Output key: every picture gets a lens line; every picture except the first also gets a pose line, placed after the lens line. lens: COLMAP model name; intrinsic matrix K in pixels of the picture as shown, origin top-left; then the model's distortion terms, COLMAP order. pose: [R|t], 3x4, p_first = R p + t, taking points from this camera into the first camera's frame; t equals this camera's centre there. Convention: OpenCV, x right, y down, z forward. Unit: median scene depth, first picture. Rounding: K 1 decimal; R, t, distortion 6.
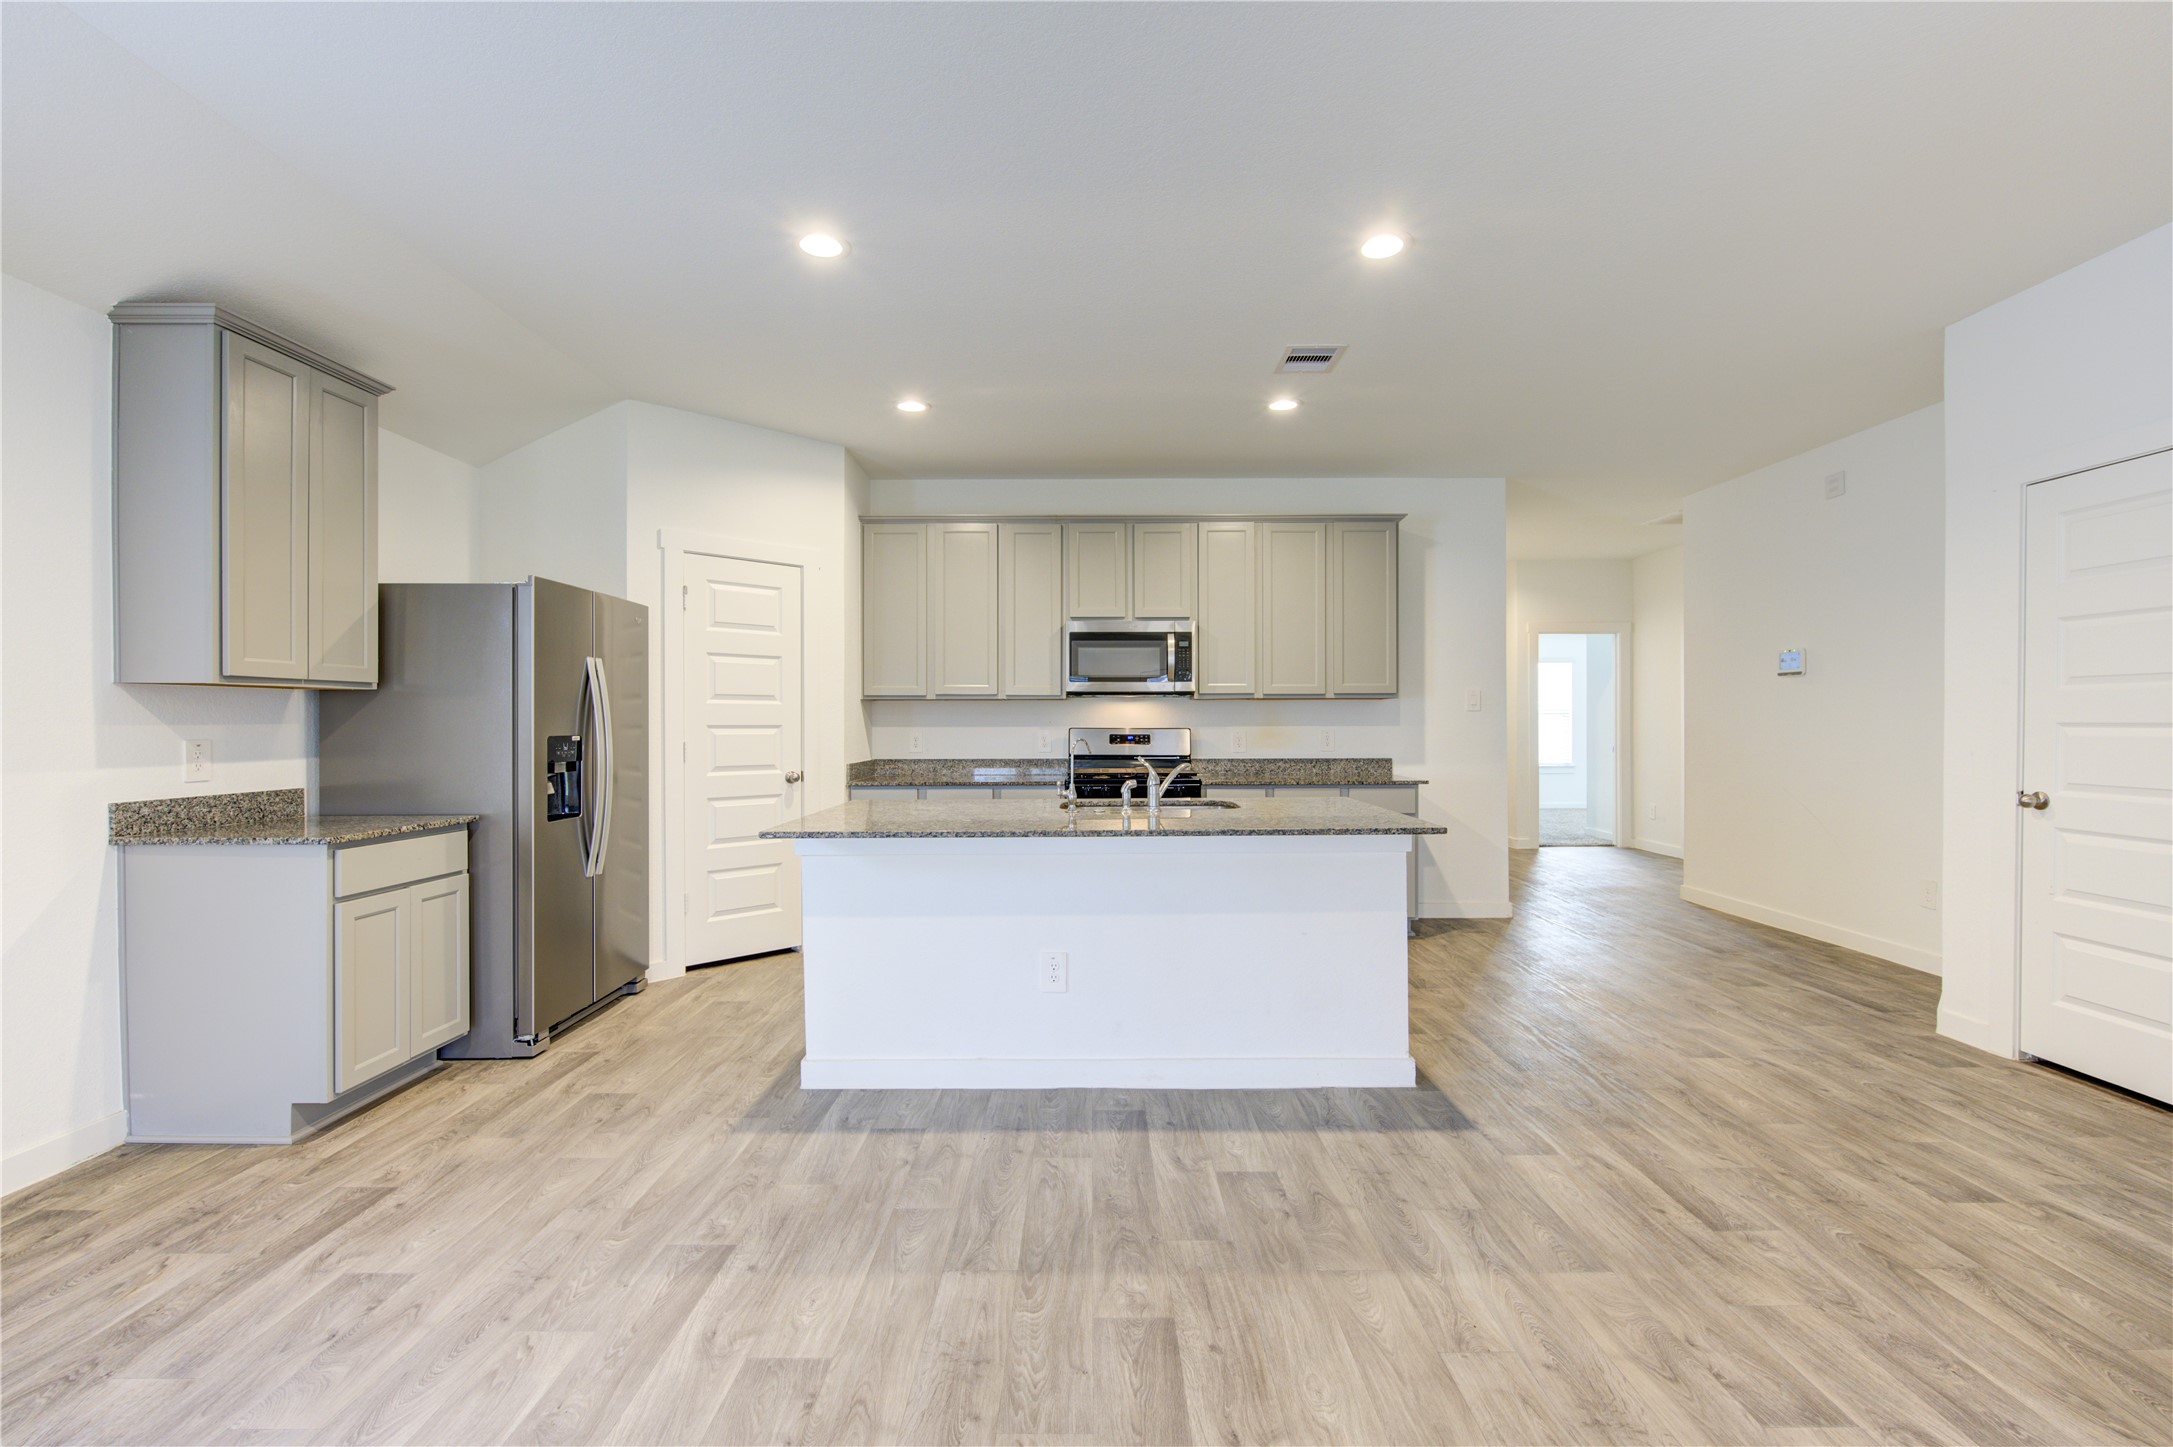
lens RADIAL K [[929.4, 0, 1100.1], [0, 929.4, 723.2], [0, 0, 1]] dist [-0.003572, -0.000083]
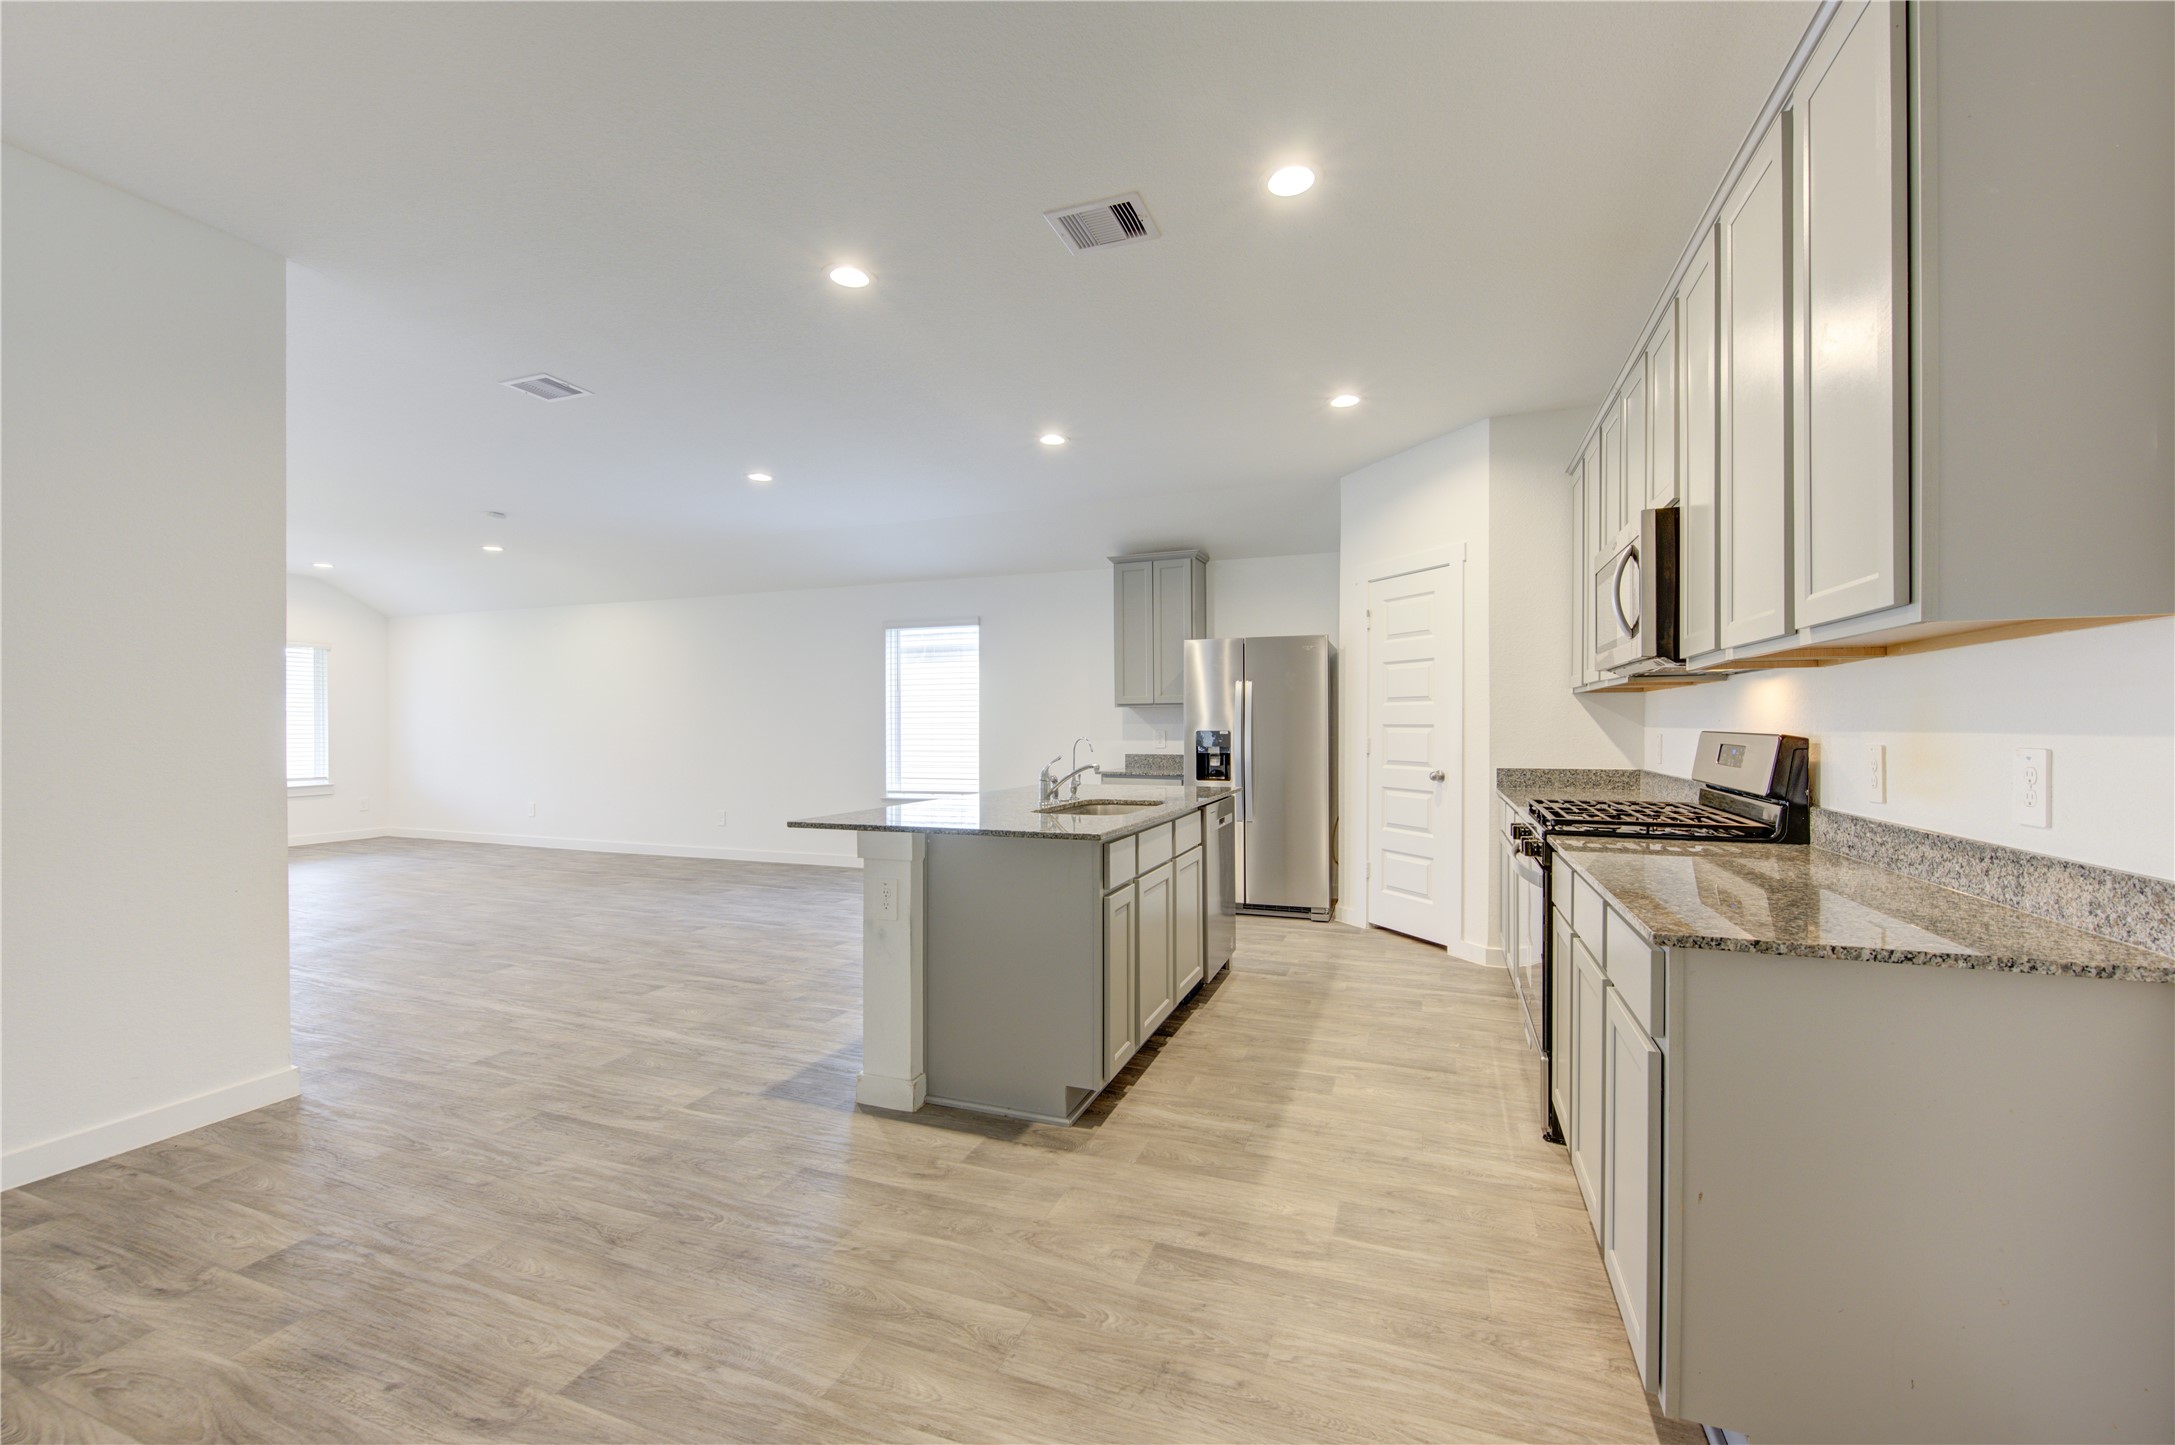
lens RADIAL K [[871.5, 0, 1079.9], [0, 871.5, 724.4], [0, 0, 1]] dist [-0.000635, -0.000162]
pose [[-0.373114, 0.003984, -0.927777, 1.004109], [0.004587, 0.999986, 0.002449, -0.003151], [0.927774, -0.003342, -0.373128, 1.428892]]
